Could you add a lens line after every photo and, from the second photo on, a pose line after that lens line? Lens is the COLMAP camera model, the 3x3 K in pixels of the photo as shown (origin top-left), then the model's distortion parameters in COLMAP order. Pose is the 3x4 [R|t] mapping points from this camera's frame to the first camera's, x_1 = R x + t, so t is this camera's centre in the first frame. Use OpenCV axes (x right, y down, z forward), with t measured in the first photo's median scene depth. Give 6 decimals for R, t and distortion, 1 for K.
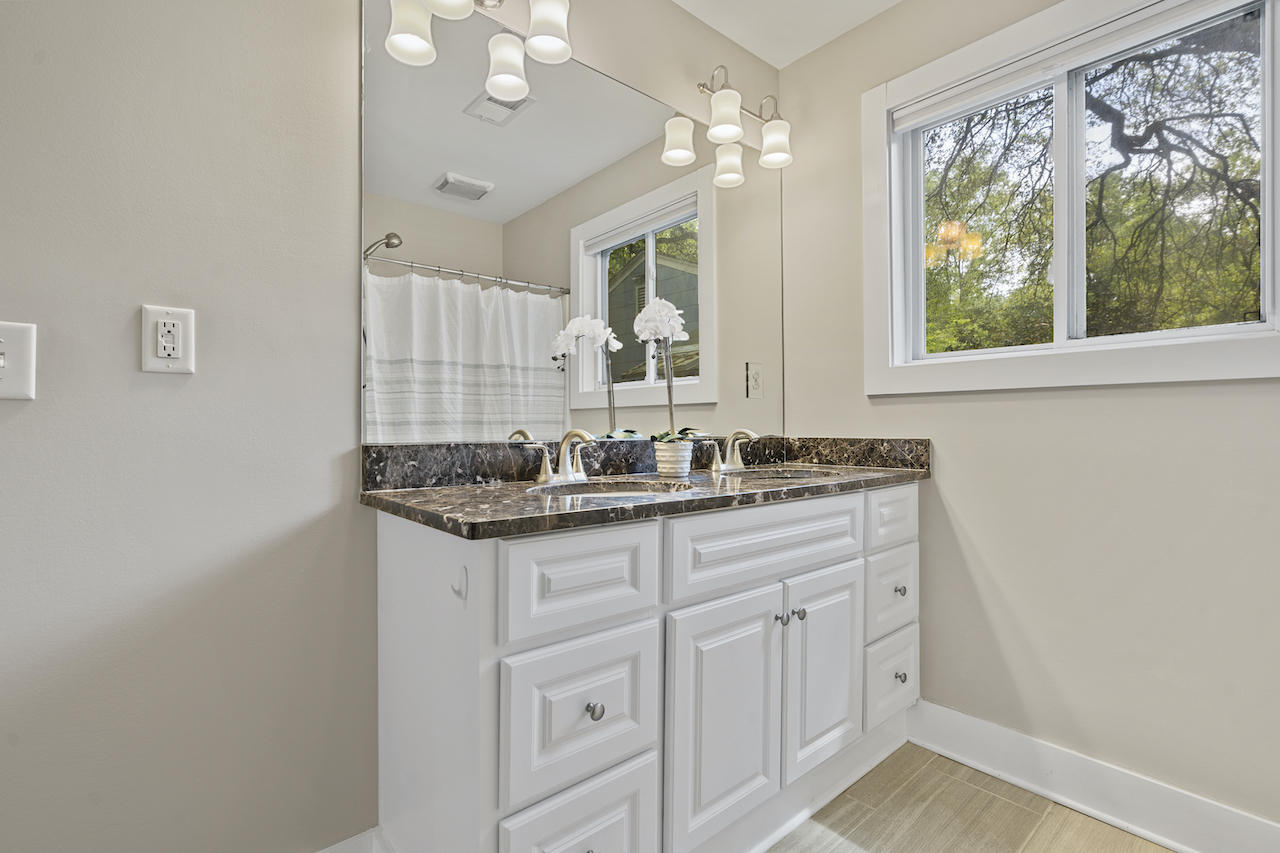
lens RADIAL K [[584.6, 0, 639.9], [0, 584.6, 420.2], [0, 0, 1]] dist [0.001281, -0.000168]
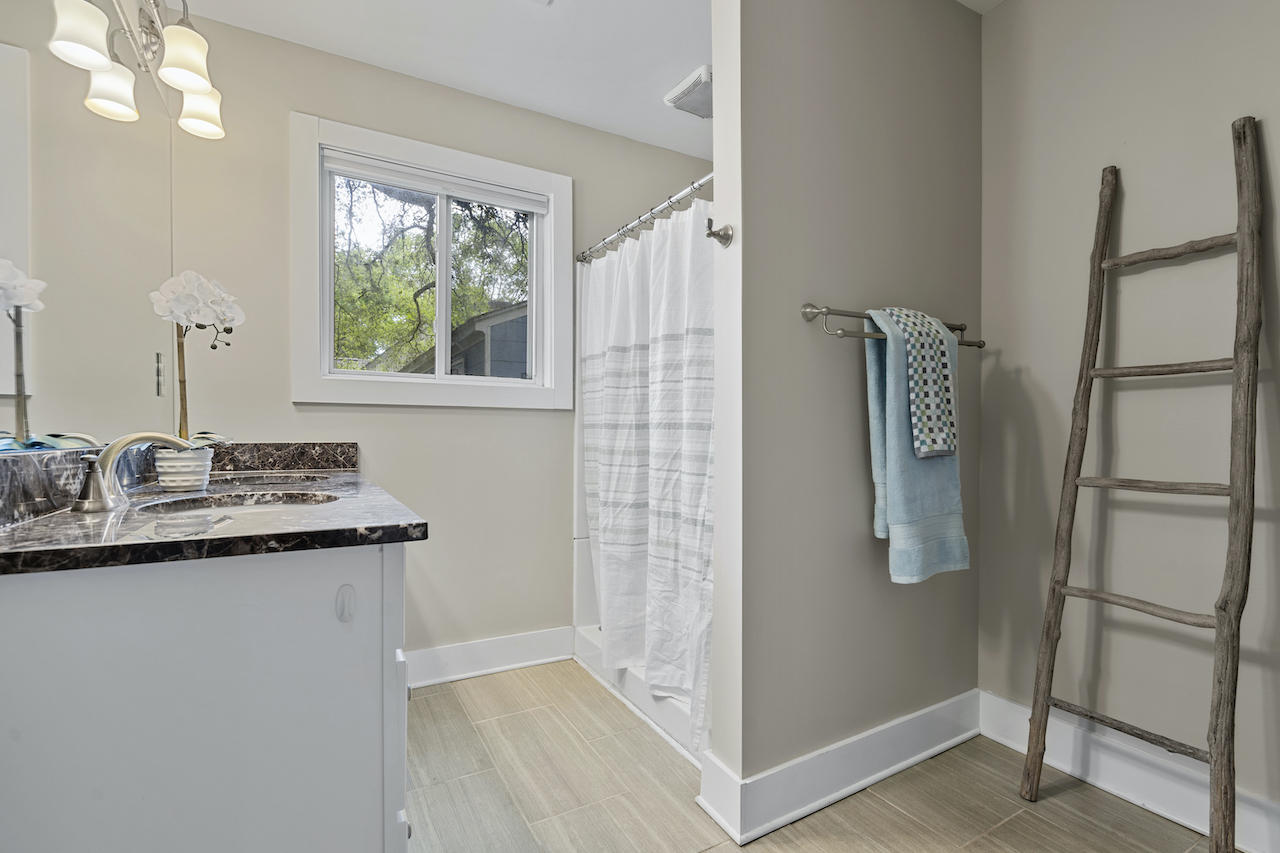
lens RADIAL K [[584.6, 0, 640.2], [0, 584.6, 430.9], [0, 0, 1]] dist [0.001281, -0.000168]
pose [[0.187517, 0.009259, 0.982218, -0.572975], [-0.015075, 0.999865, -0.006548, 0.007817], [-0.982146, -0.013579, 0.187631, 0.206989]]
